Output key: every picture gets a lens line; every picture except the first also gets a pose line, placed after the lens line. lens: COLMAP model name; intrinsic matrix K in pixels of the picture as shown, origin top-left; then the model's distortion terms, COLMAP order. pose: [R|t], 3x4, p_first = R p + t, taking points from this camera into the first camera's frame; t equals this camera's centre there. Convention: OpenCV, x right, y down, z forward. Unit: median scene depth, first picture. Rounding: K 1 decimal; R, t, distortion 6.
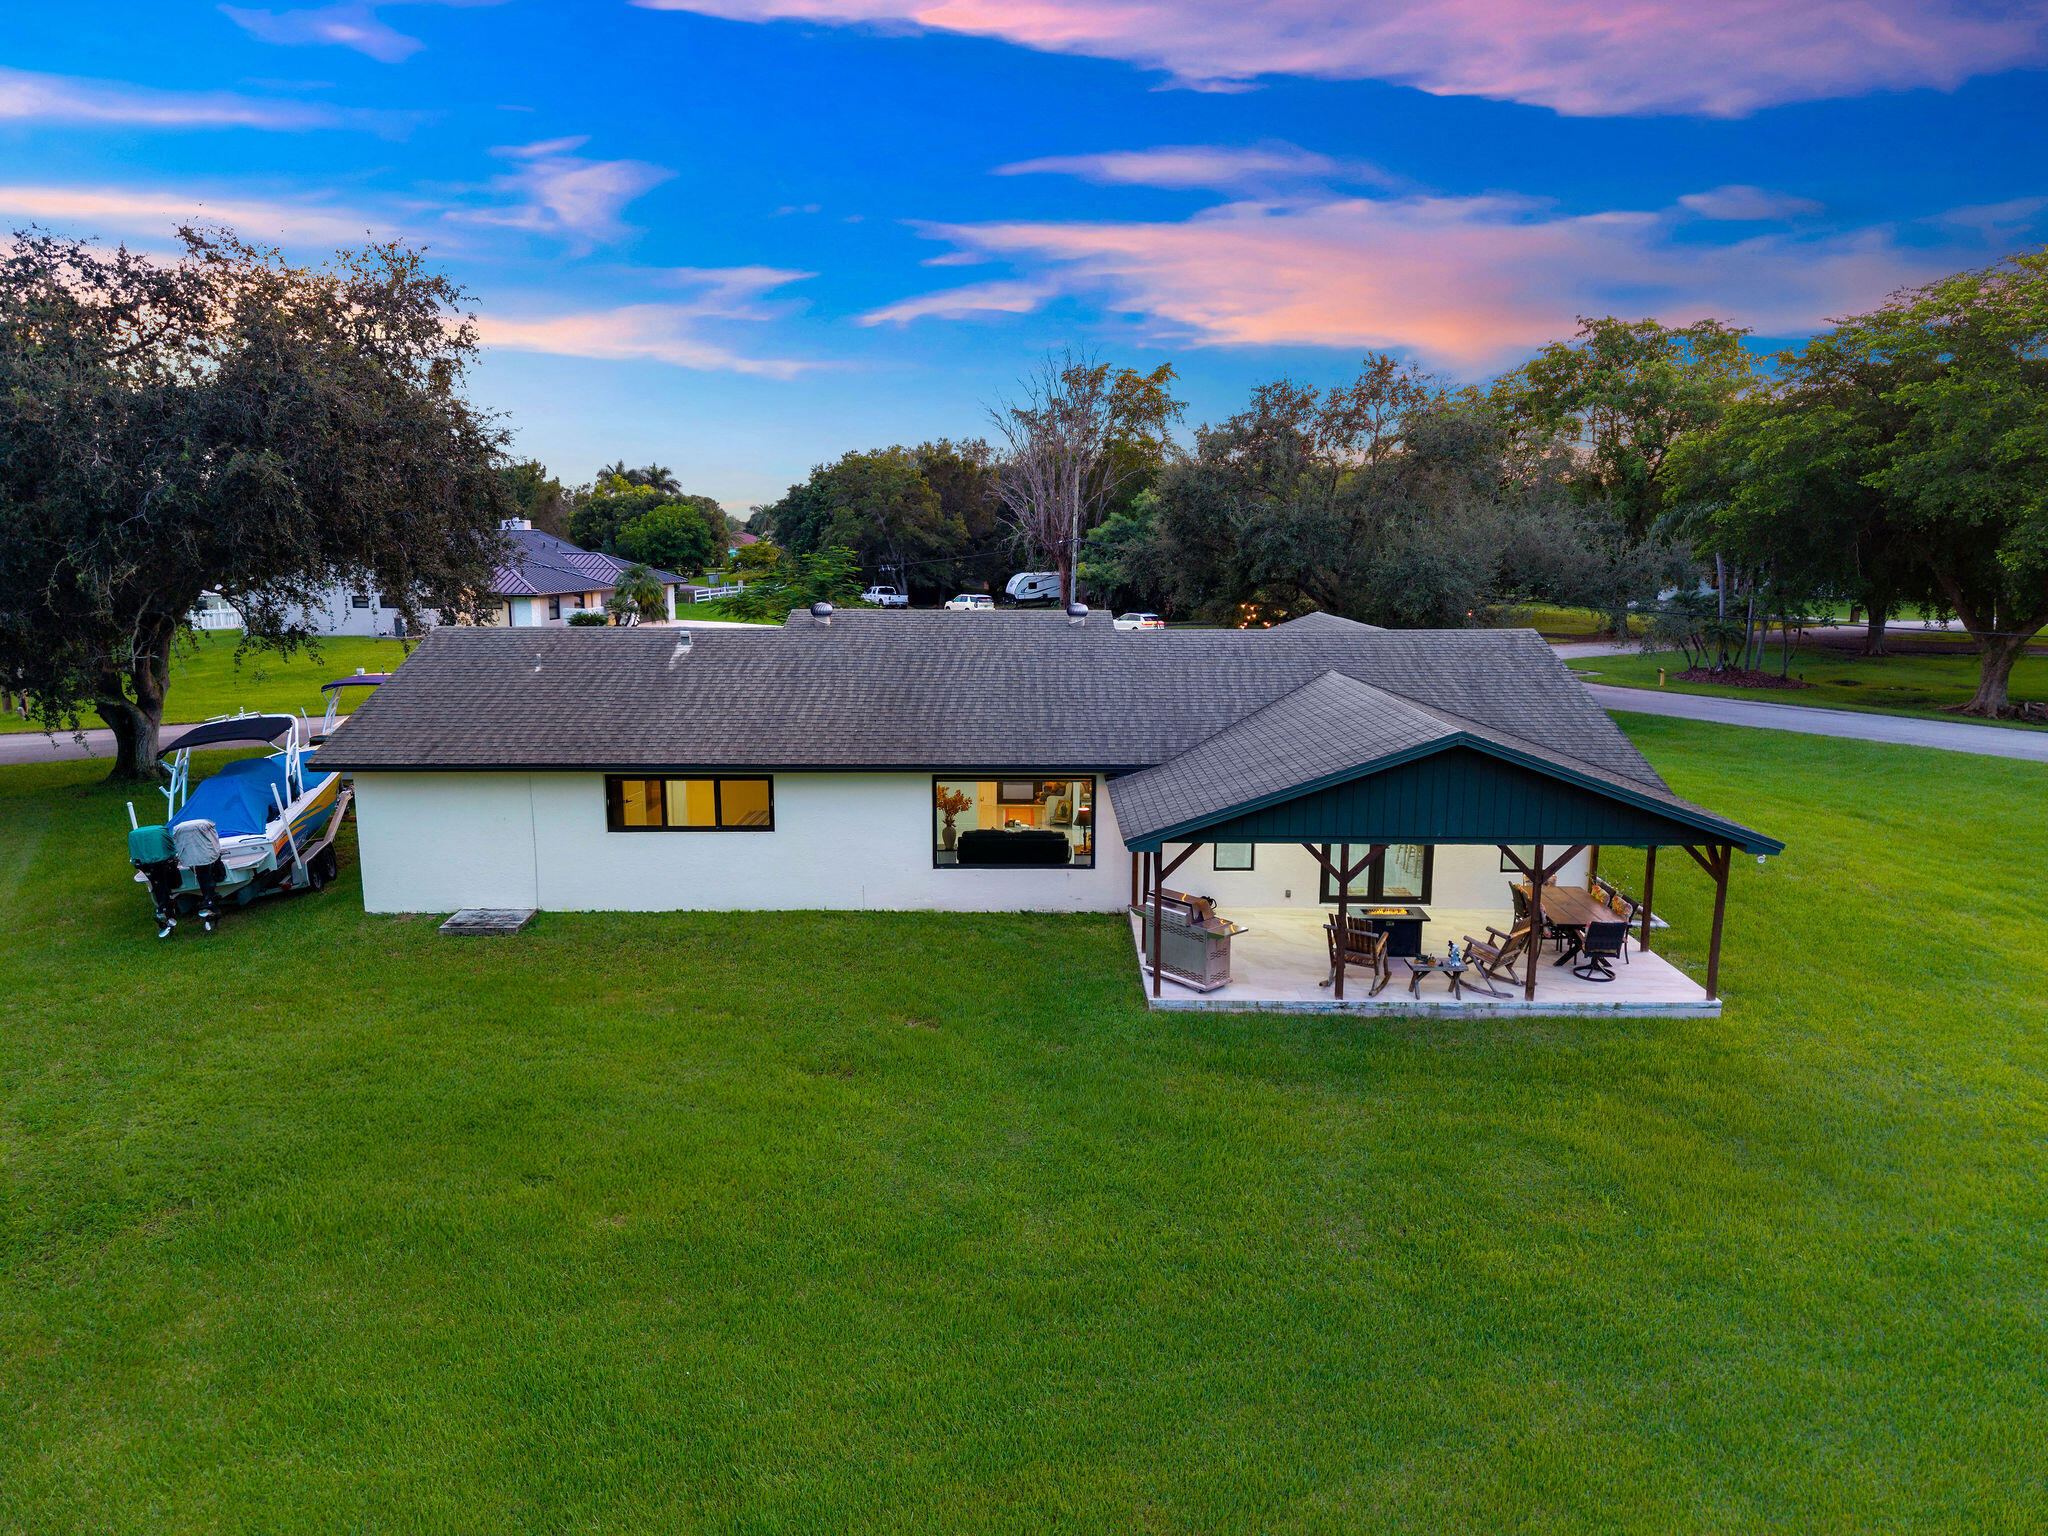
lens RADIAL K [[1377.6, 0, 1030.8], [0, 1377.6, 765.3], [0, 0, 1]] dist [0.049281, -0.071409]
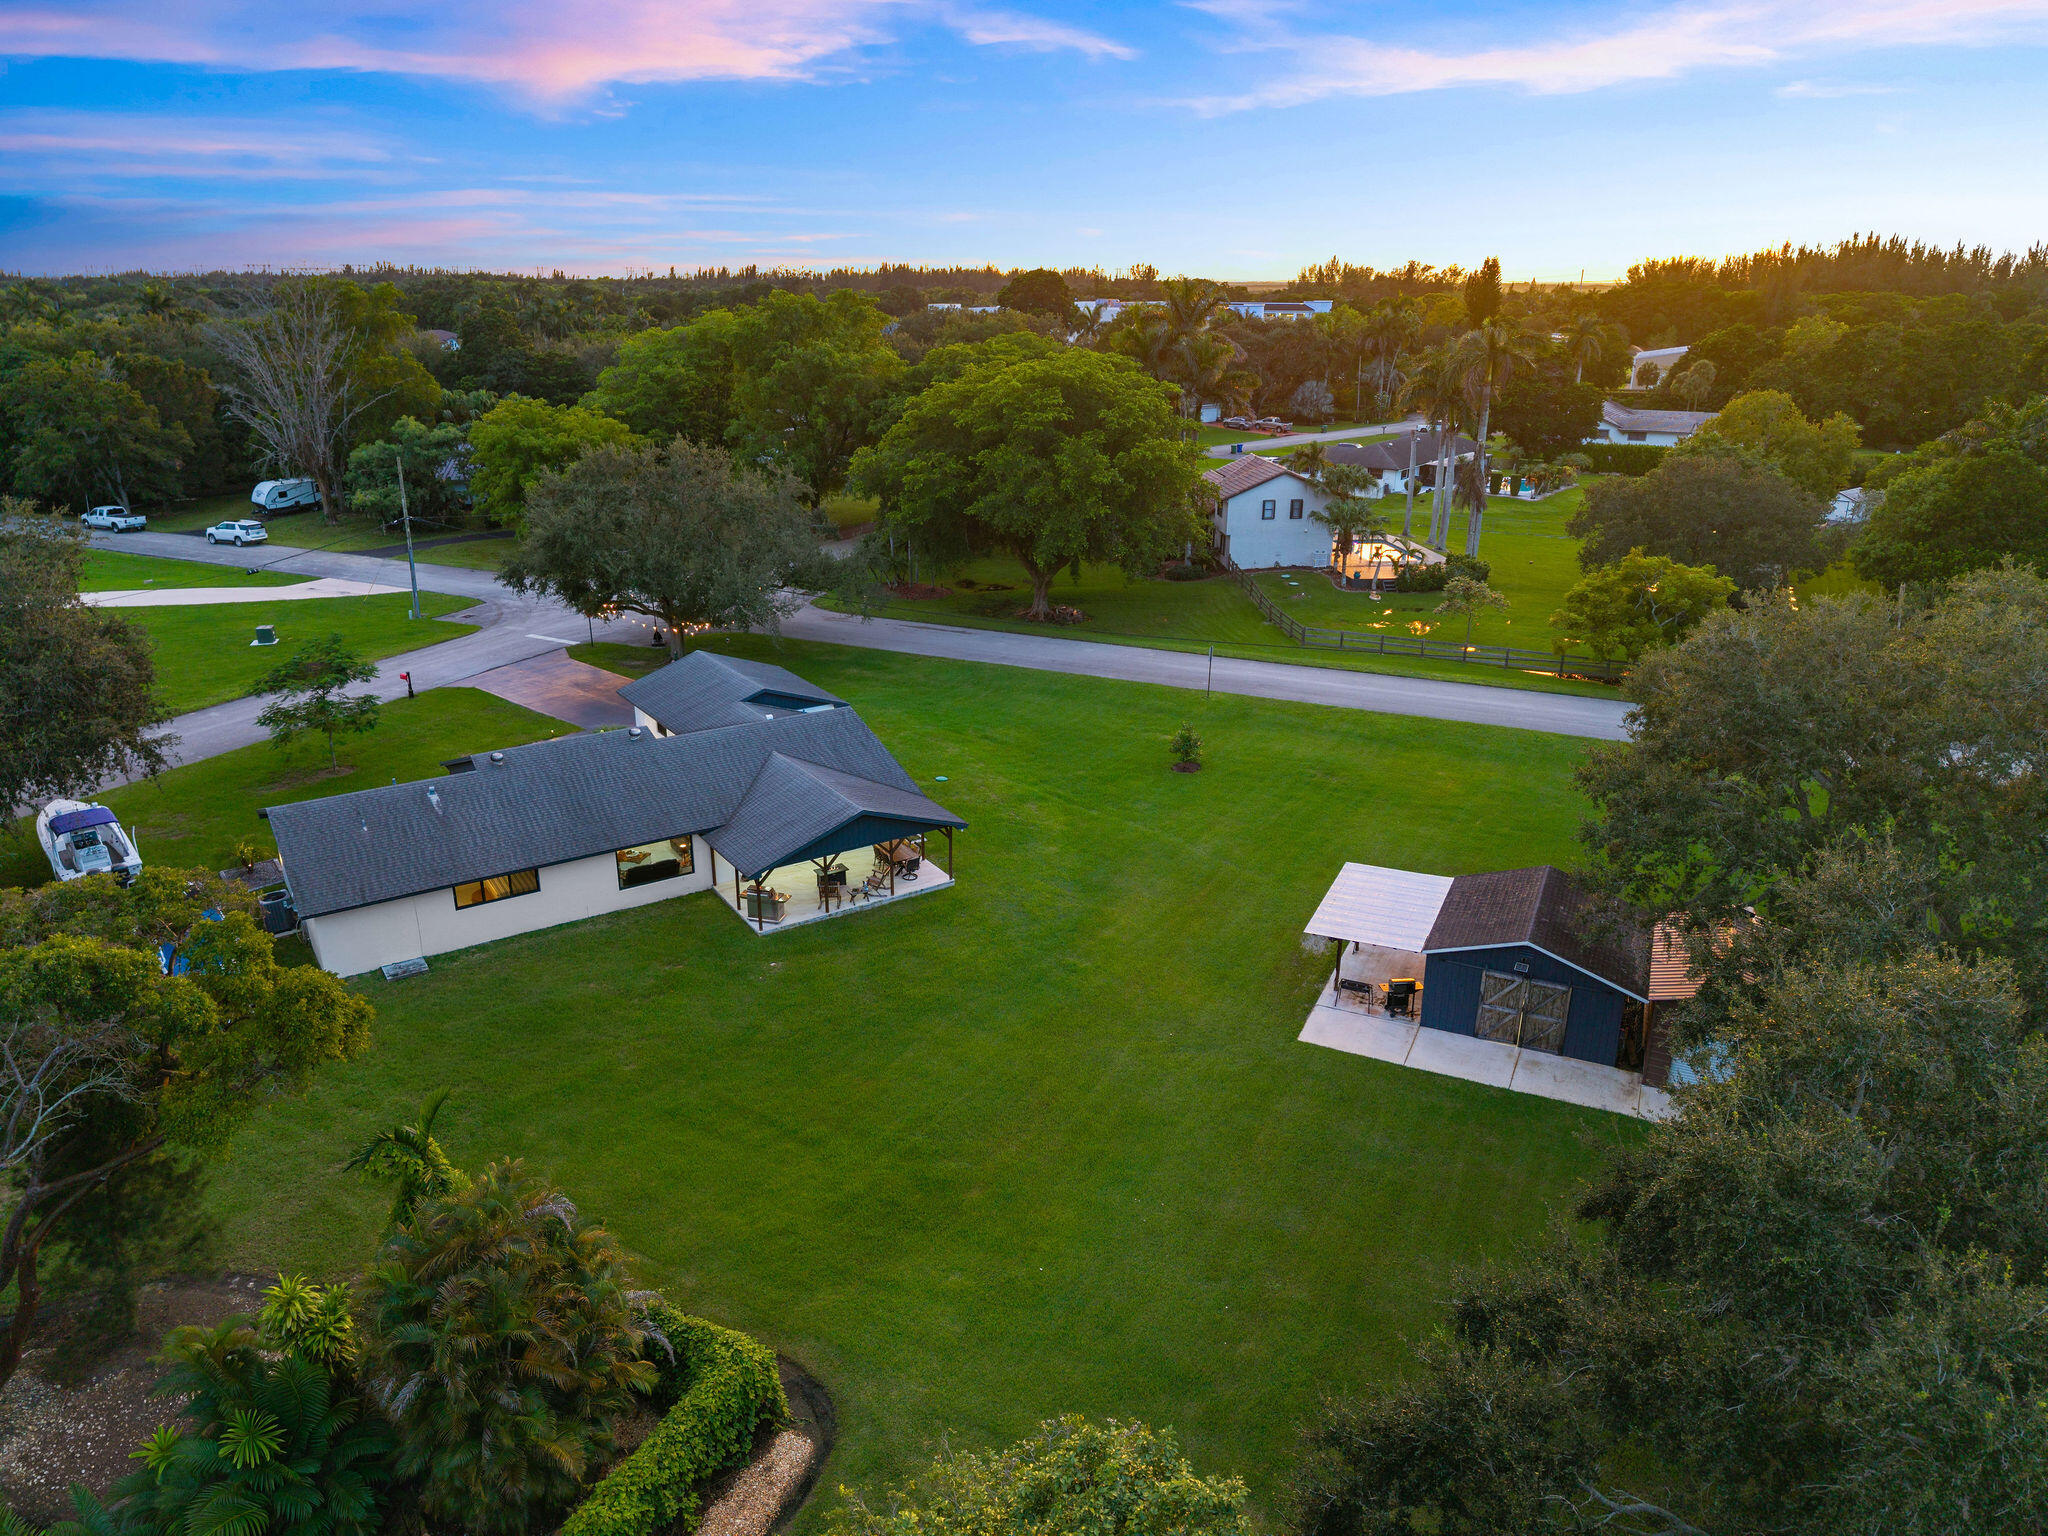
lens RADIAL K [[1393.5, 0, 1059.3], [0, 1393.5, 771.8], [0, 0, 1]] dist [-0.008748, 0.003380]
pose [[0.820297, -0.190849, 0.539156, -0.635382], [0.088741, 0.973738, 0.209667, -0.488306], [-0.565011, -0.124144, 0.815690, -1.091284]]
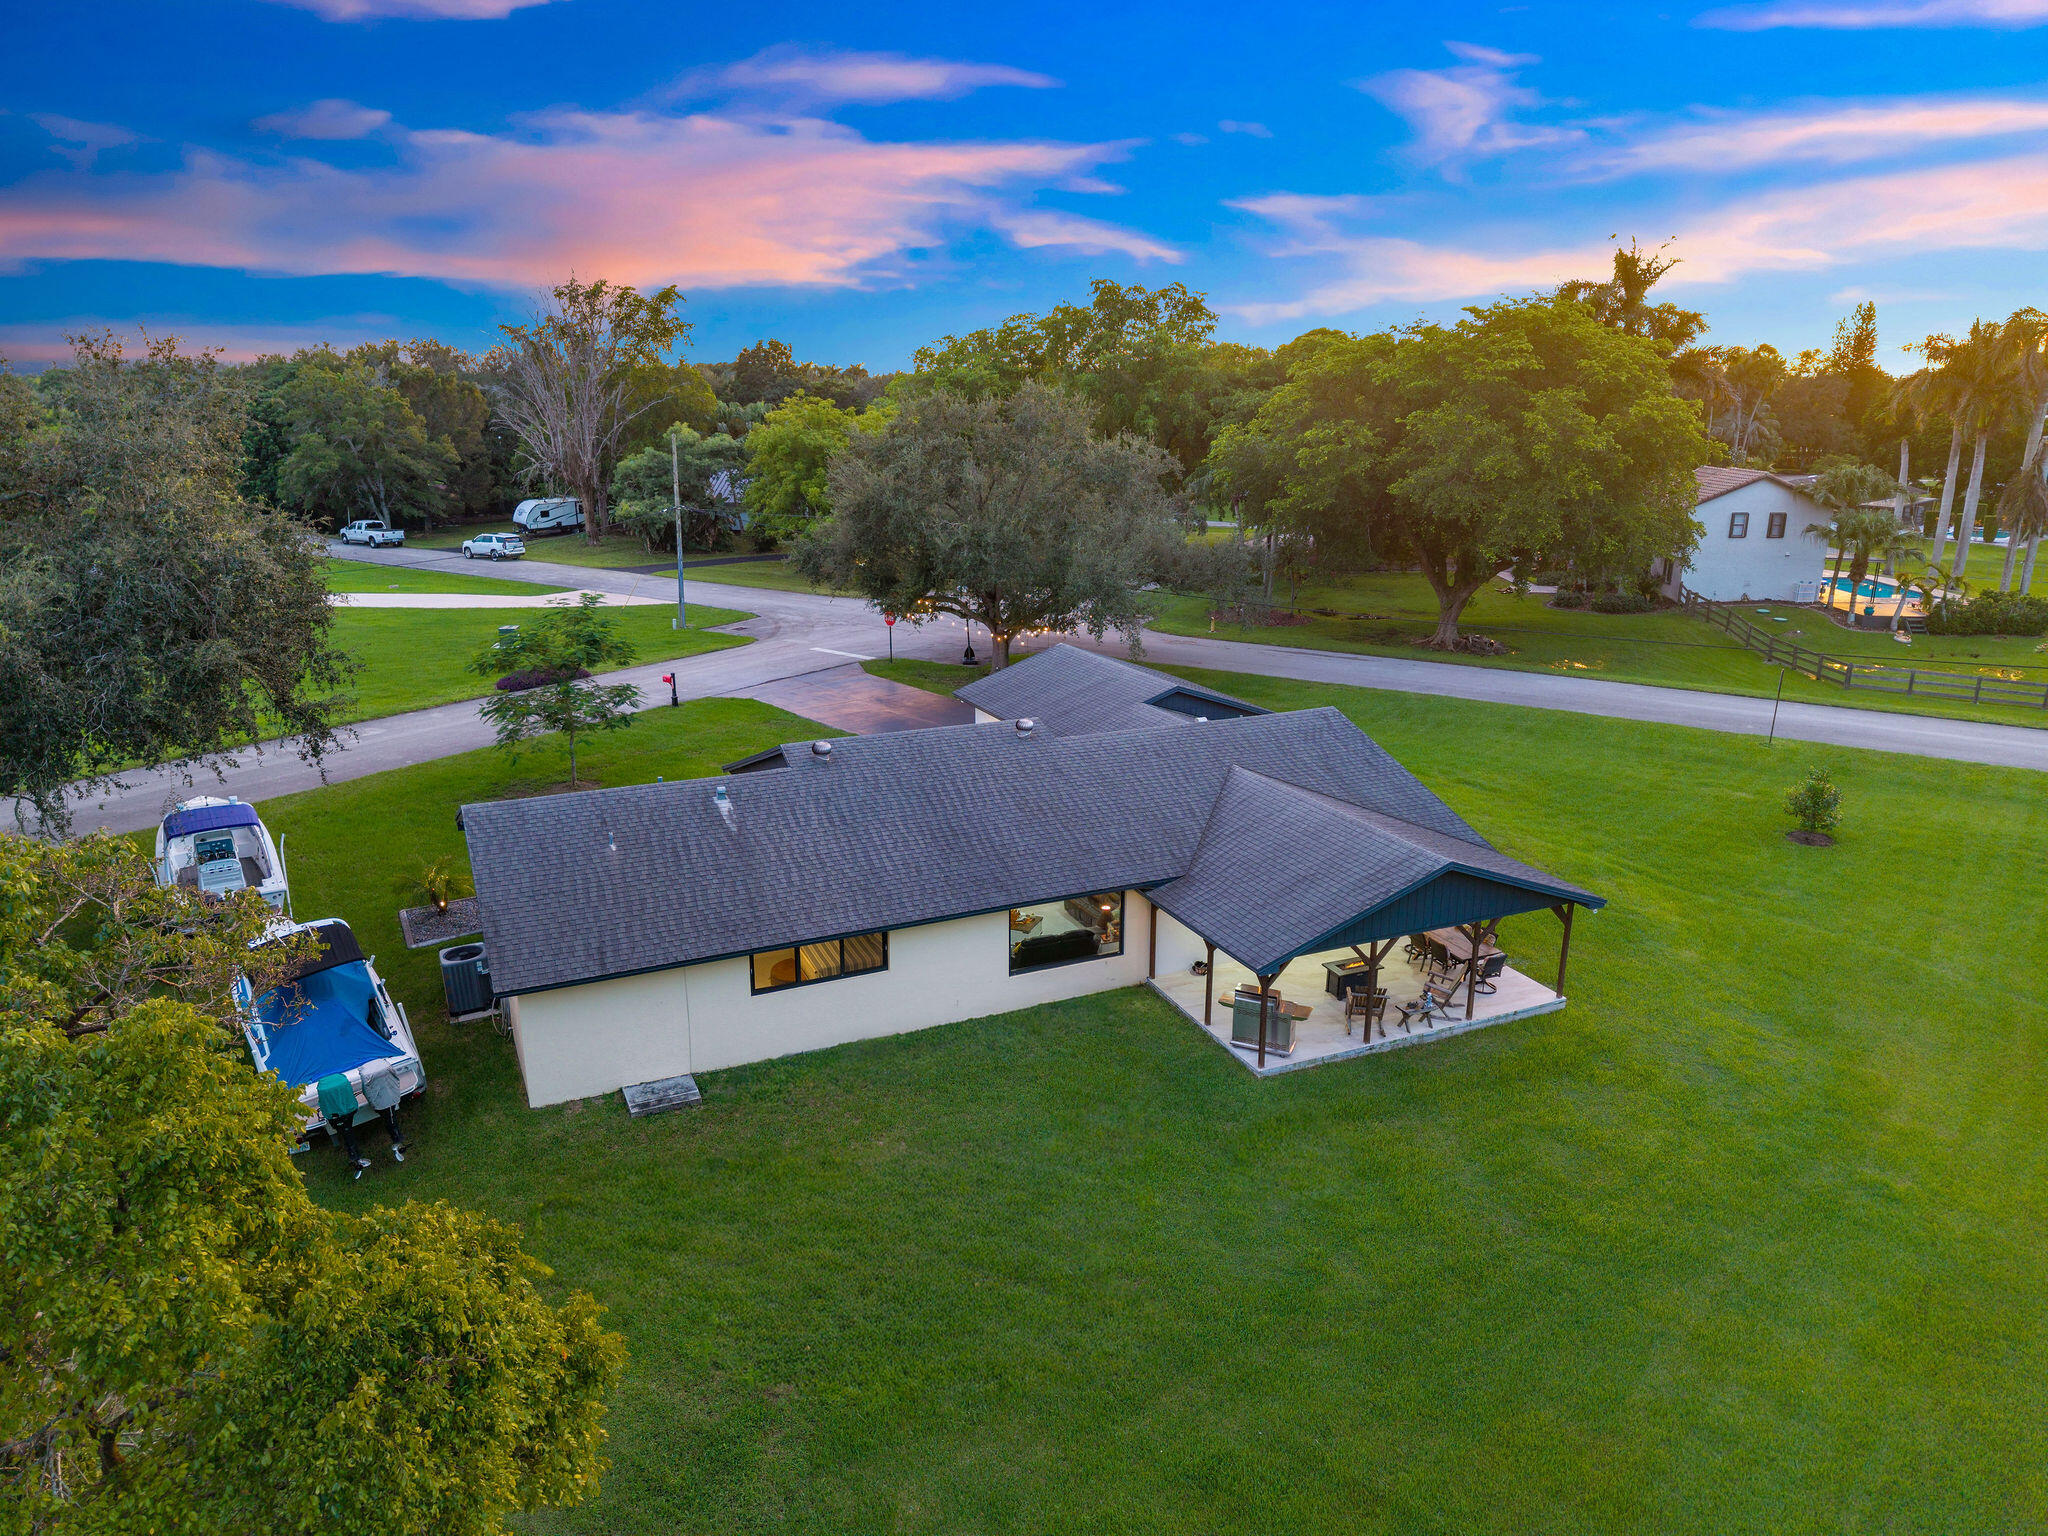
lens RADIAL K [[1377.6, 0, 1030.8], [0, 1377.6, 765.3], [0, 0, 1]] dist [0.049281, -0.071409]
pose [[0.905807, -0.115233, 0.407720, -0.542897], [0.070888, 0.989958, 0.122302, -0.267084], [-0.417719, -0.081879, 0.904879, -0.121513]]
